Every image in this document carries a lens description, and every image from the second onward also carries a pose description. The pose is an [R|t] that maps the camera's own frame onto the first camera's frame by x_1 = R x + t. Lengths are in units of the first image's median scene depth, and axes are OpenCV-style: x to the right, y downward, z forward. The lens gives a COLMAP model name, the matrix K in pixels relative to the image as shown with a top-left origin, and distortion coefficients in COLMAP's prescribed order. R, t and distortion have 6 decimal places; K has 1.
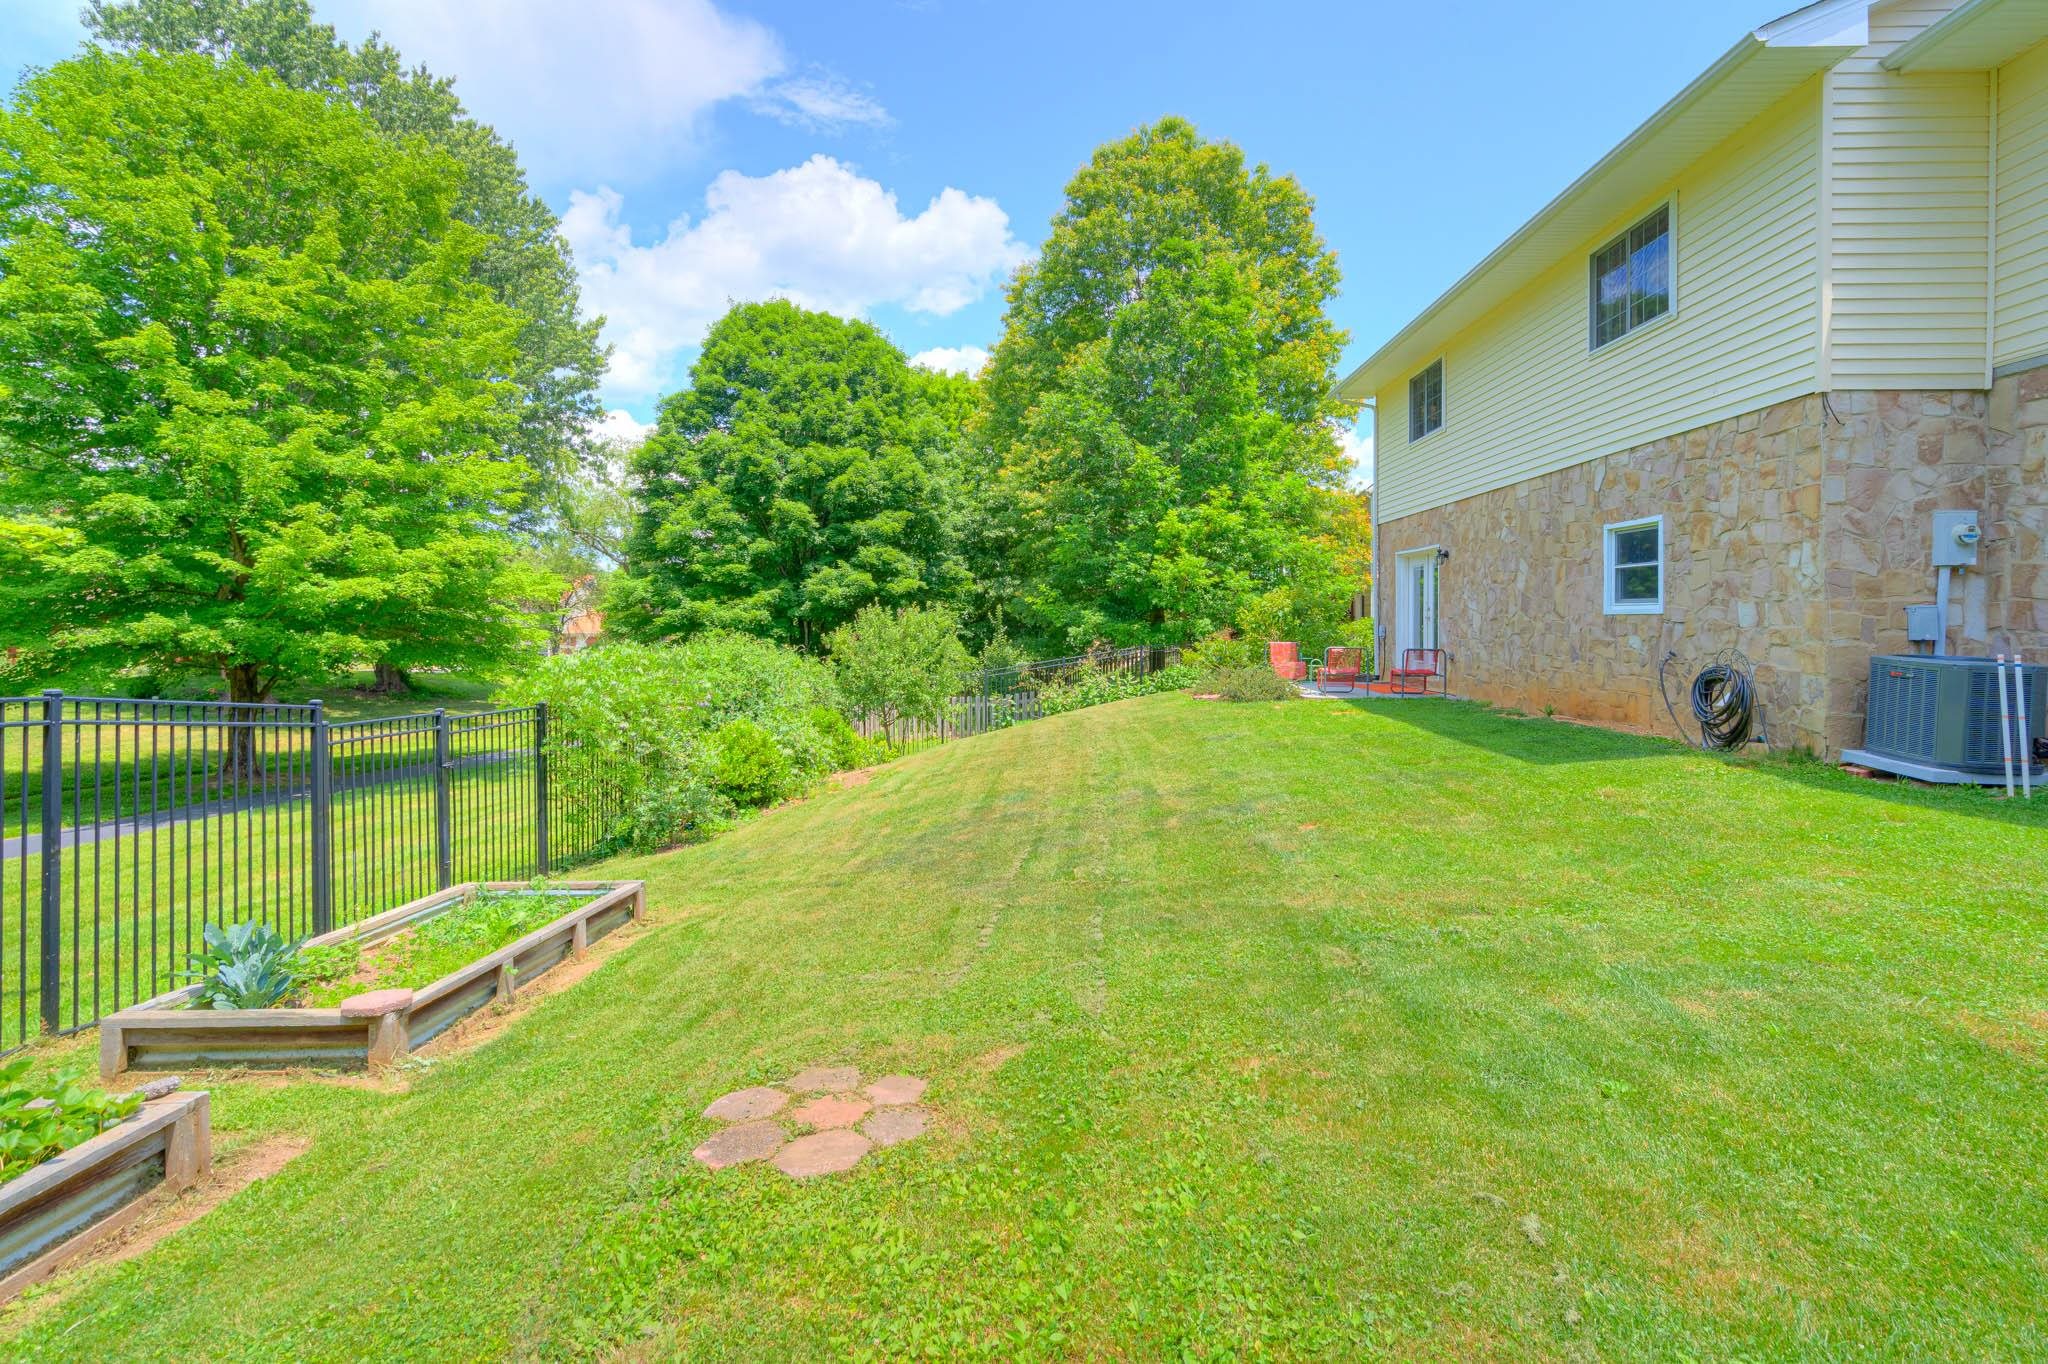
lens RADIAL K [[976.9, 0, 1043.4], [0, 976.9, 620.2], [0, 0, 1]] dist [-0.008990, 0.006553]
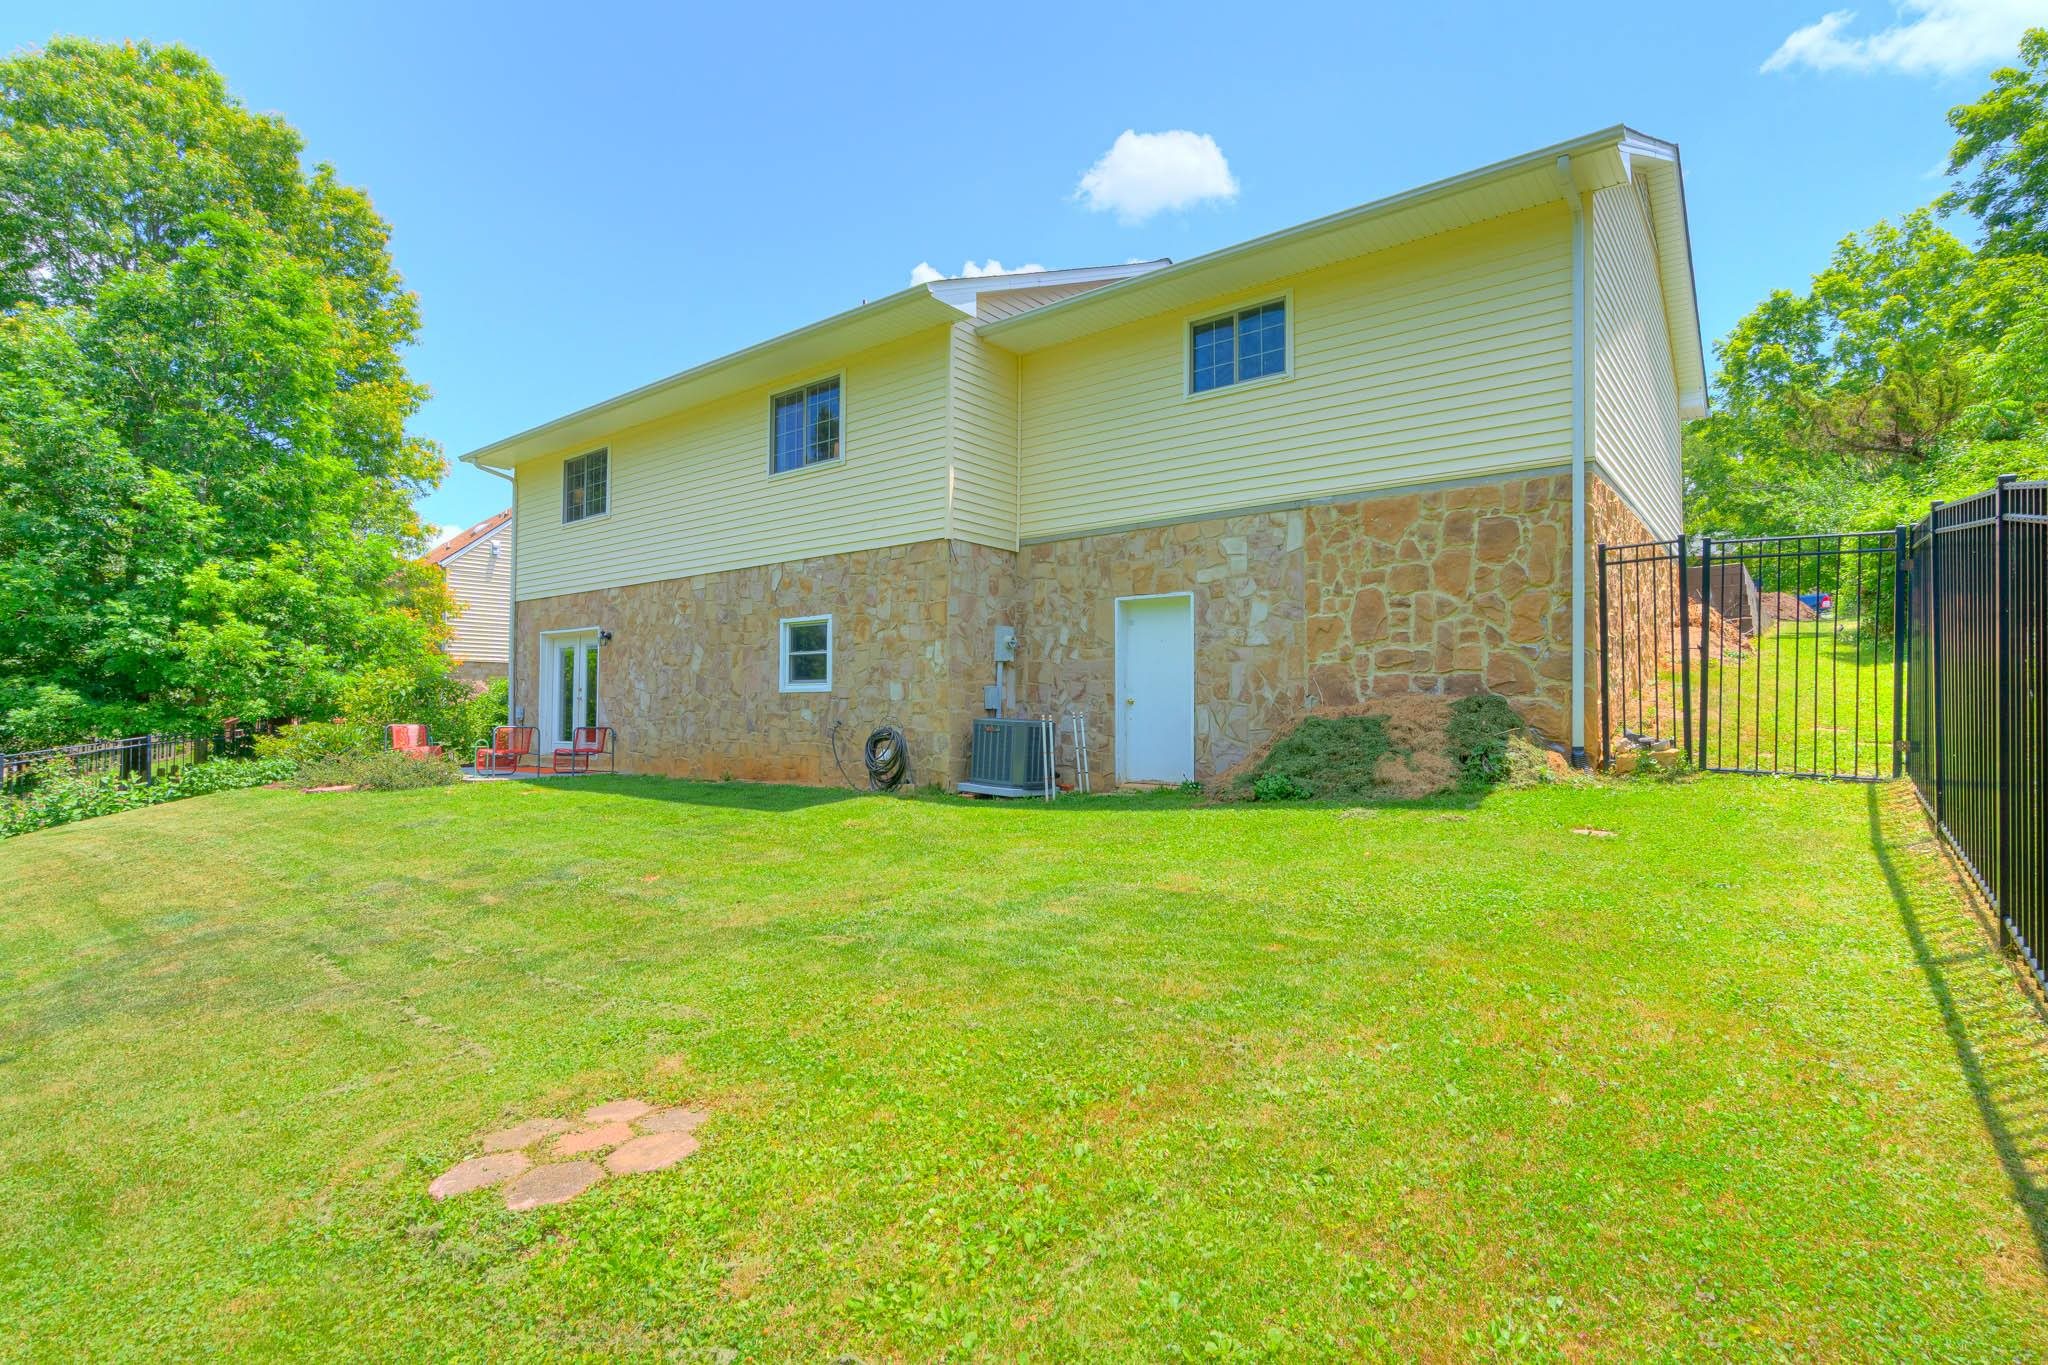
lens RADIAL K [[980.5, 0, 1054.3], [0, 980.5, 684.4], [0, 0, 1]] dist [-0.003153, 0.002805]
pose [[0.590017, 0.022173, 0.807086, -0.104983], [0.001085, 0.999600, -0.028255, 0.009352], [-0.807390, 0.017547, 0.589757, 0.002682]]
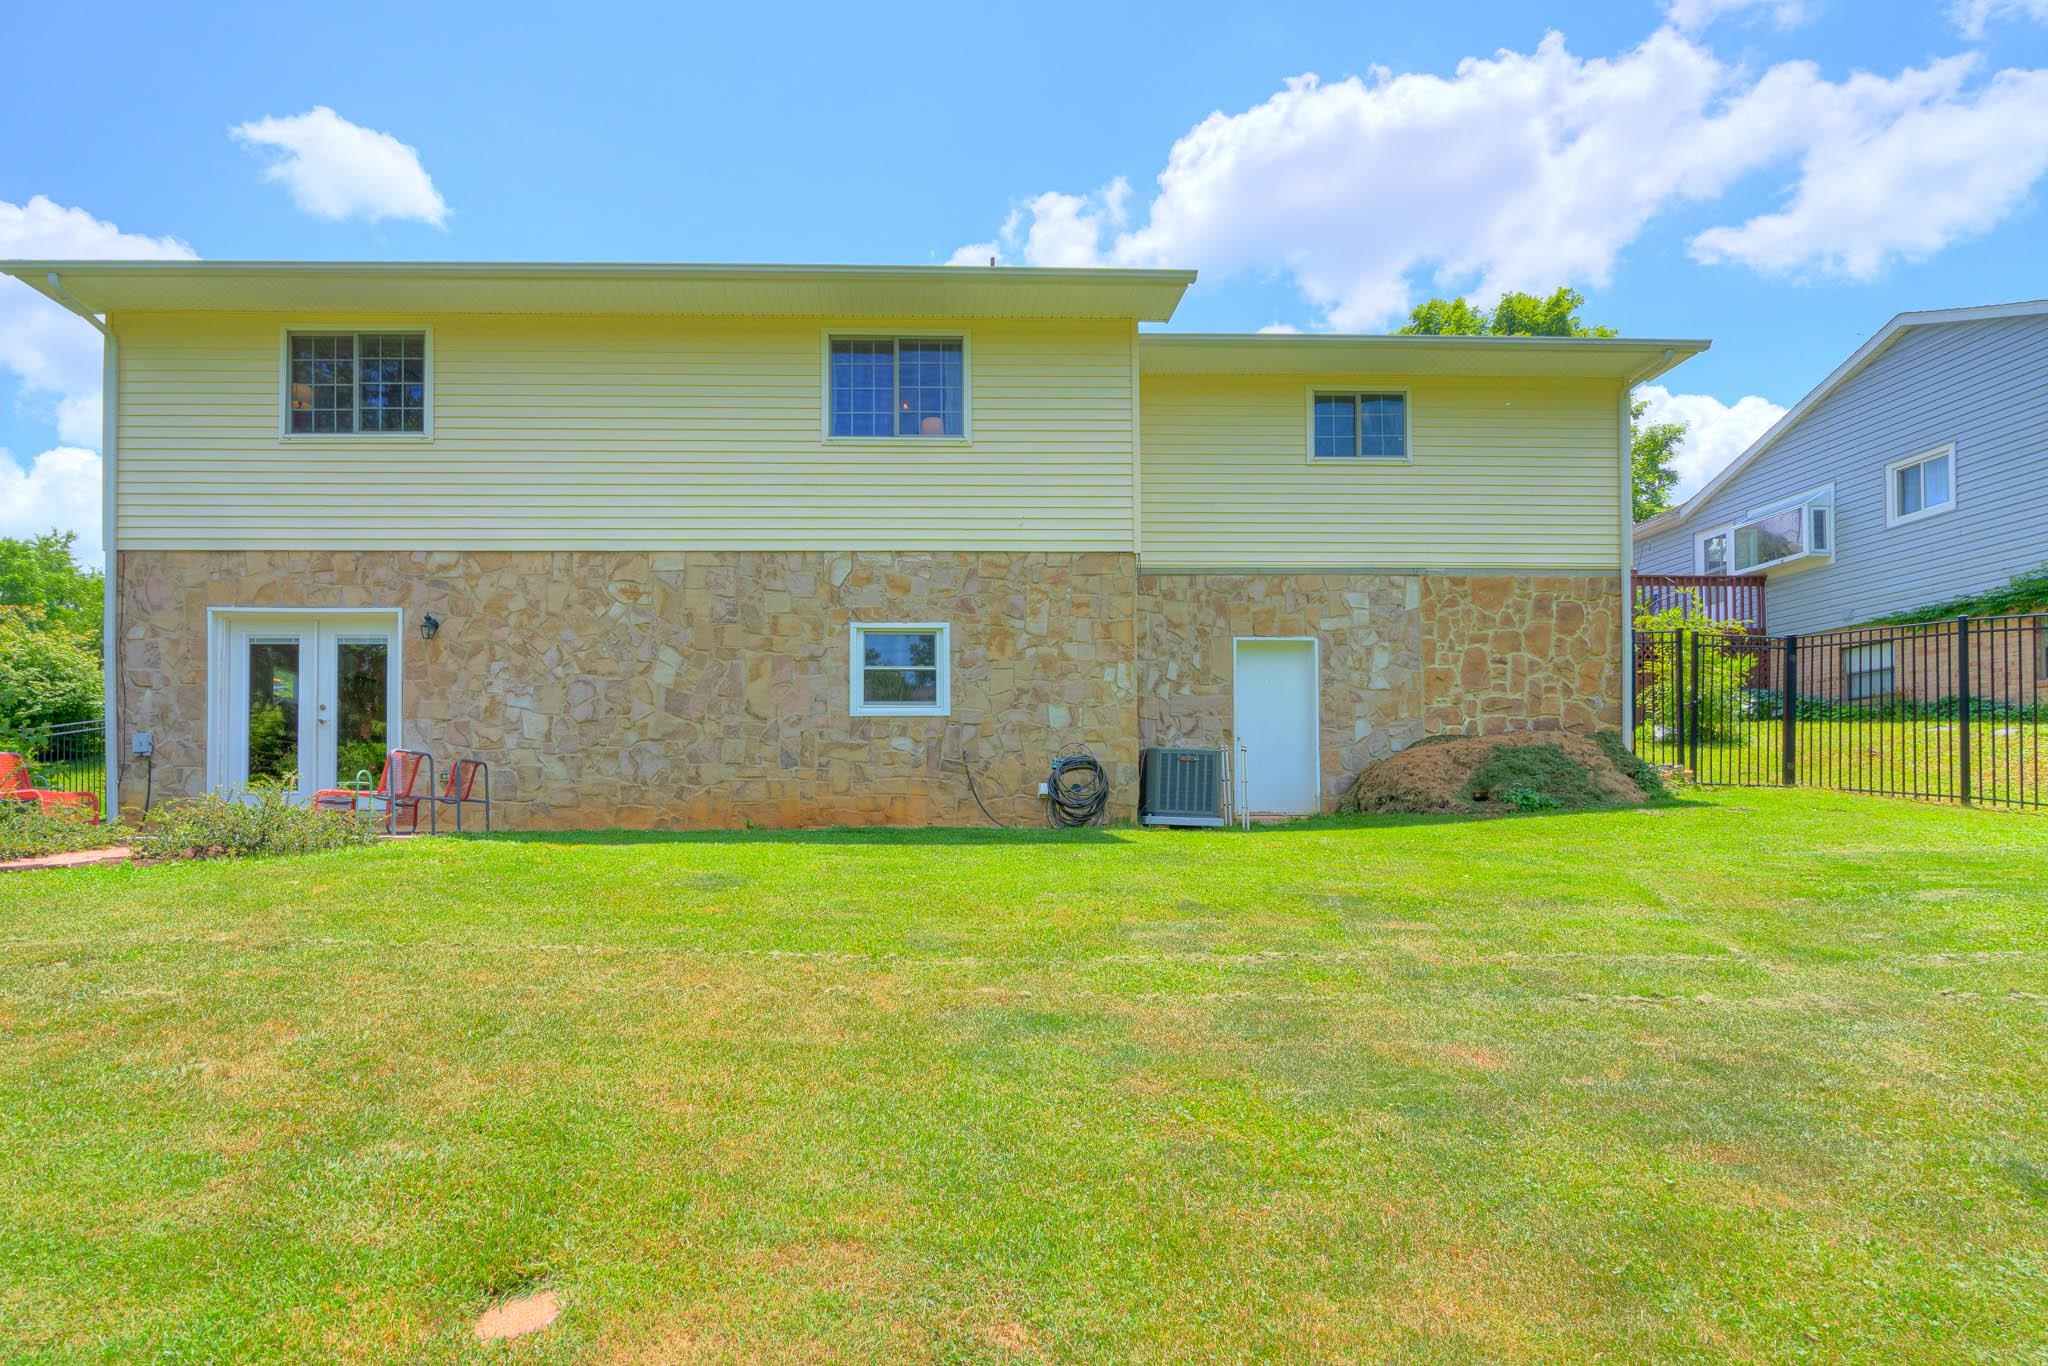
lens RADIAL K [[976.9, 0, 957.6], [0, 976.9, 803.0], [0, 0, 1]] dist [-0.008990, 0.006553]
pose [[-0.055464, 0.008584, 0.998424, -0.196280], [0.006622, 0.999944, -0.008229, 0.044611], [-0.998439, 0.006155, -0.055518, 0.481412]]
